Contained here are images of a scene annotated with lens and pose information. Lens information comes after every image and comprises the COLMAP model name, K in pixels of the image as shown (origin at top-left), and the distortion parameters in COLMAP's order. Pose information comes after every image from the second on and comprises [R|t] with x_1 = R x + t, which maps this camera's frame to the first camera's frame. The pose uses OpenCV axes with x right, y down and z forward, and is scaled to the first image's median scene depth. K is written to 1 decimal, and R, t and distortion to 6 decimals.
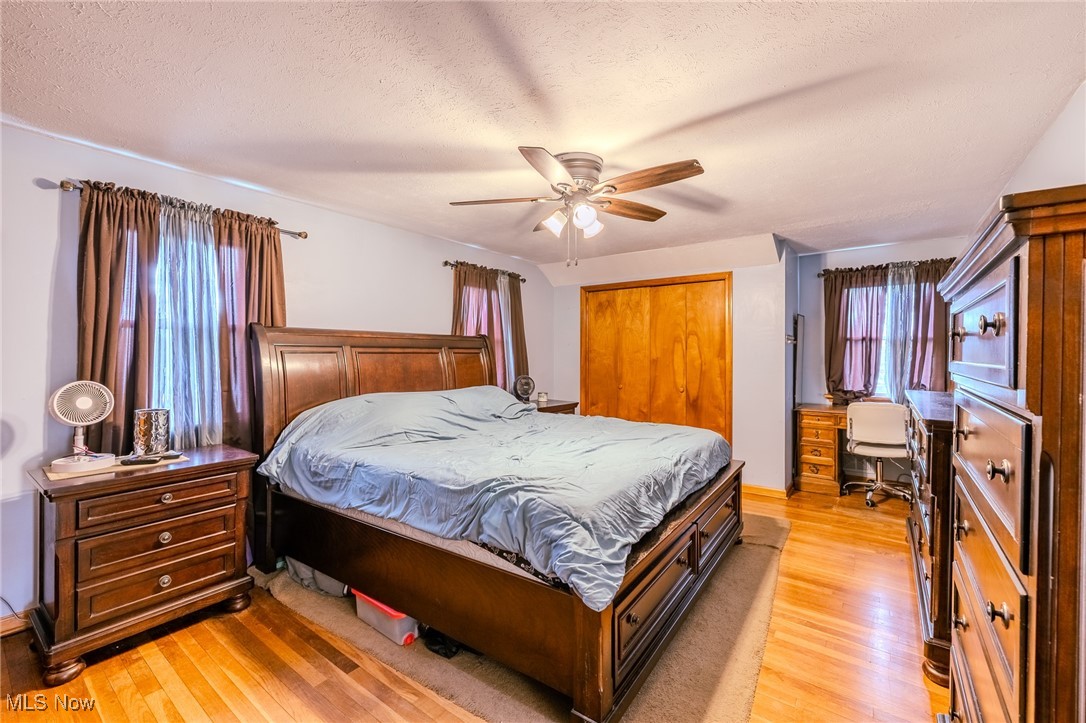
lens RADIAL K [[452.2, 0, 533.3], [0, 452.2, 358.8], [0, 0, 1]] dist [-0.000291, 0.000470]
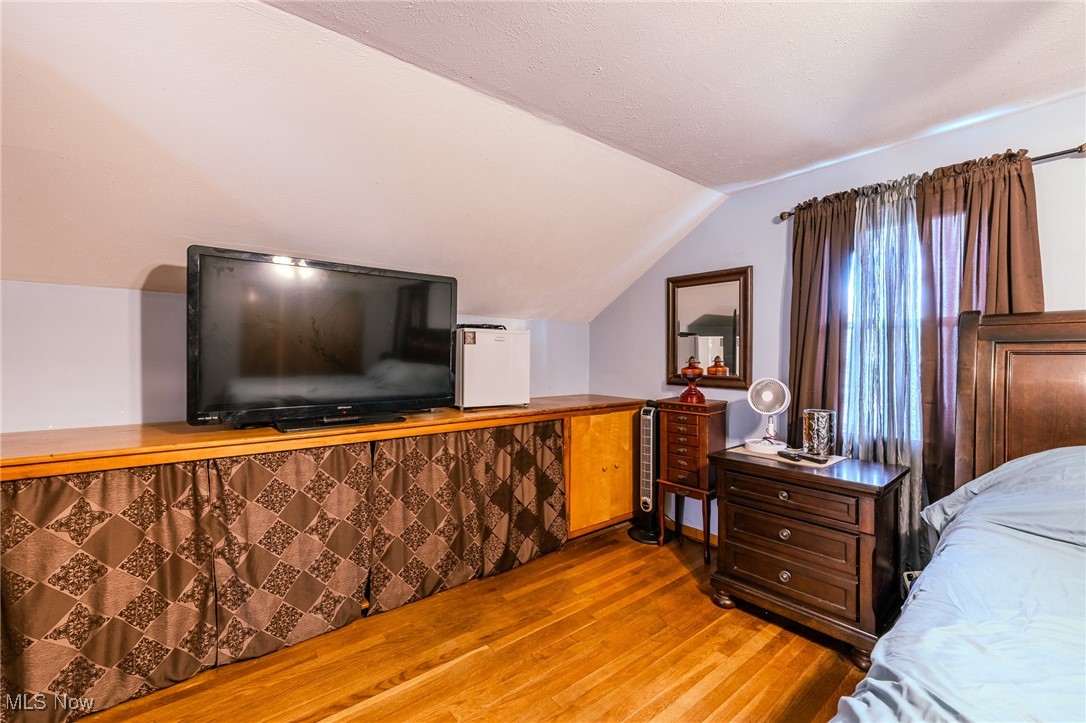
lens RADIAL K [[452.2, 0, 540.5], [0, 452.2, 356.8], [0, 0, 1]] dist [-0.000291, 0.000470]
pose [[-0.232918, 0.002951, -0.972492, 0.230314], [-0.014027, 0.999881, 0.006394, -0.003983], [0.972395, 0.015130, -0.232849, 0.512146]]
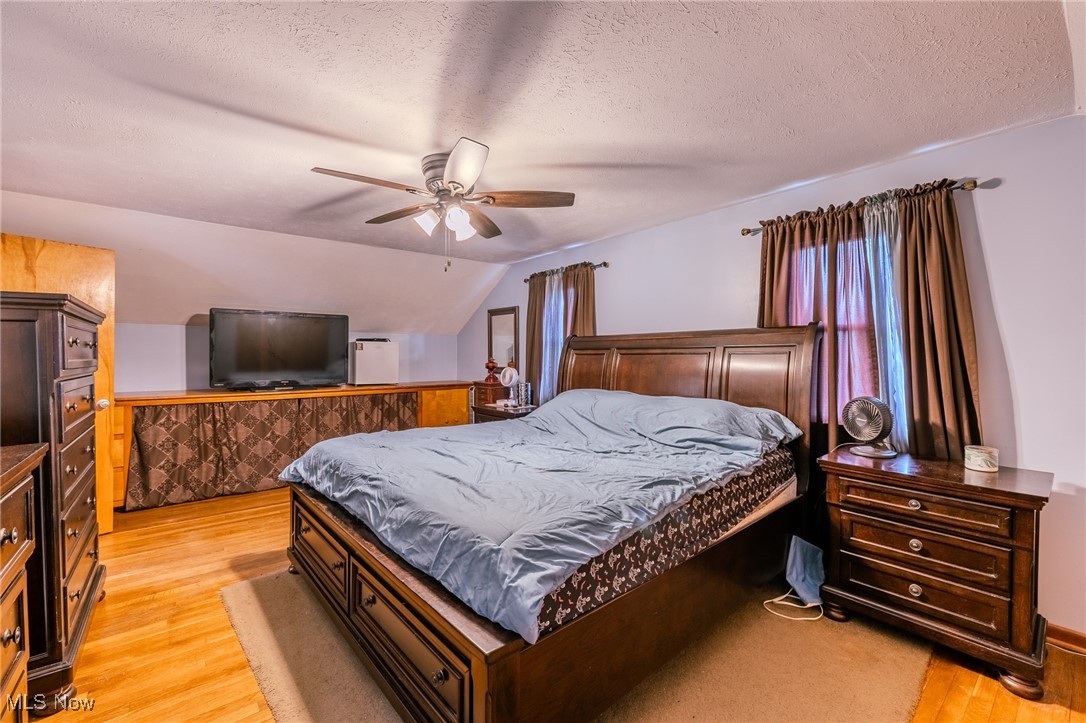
lens RADIAL K [[452.2, 0, 538.3], [0, 452.2, 356.4], [0, 0, 1]] dist [-0.000291, 0.000470]
pose [[-0.233474, 0.001574, -0.972362, 0.899129], [-0.009795, 0.999944, 0.003971, -0.011515], [0.972314, 0.010451, -0.233445, 1.250891]]
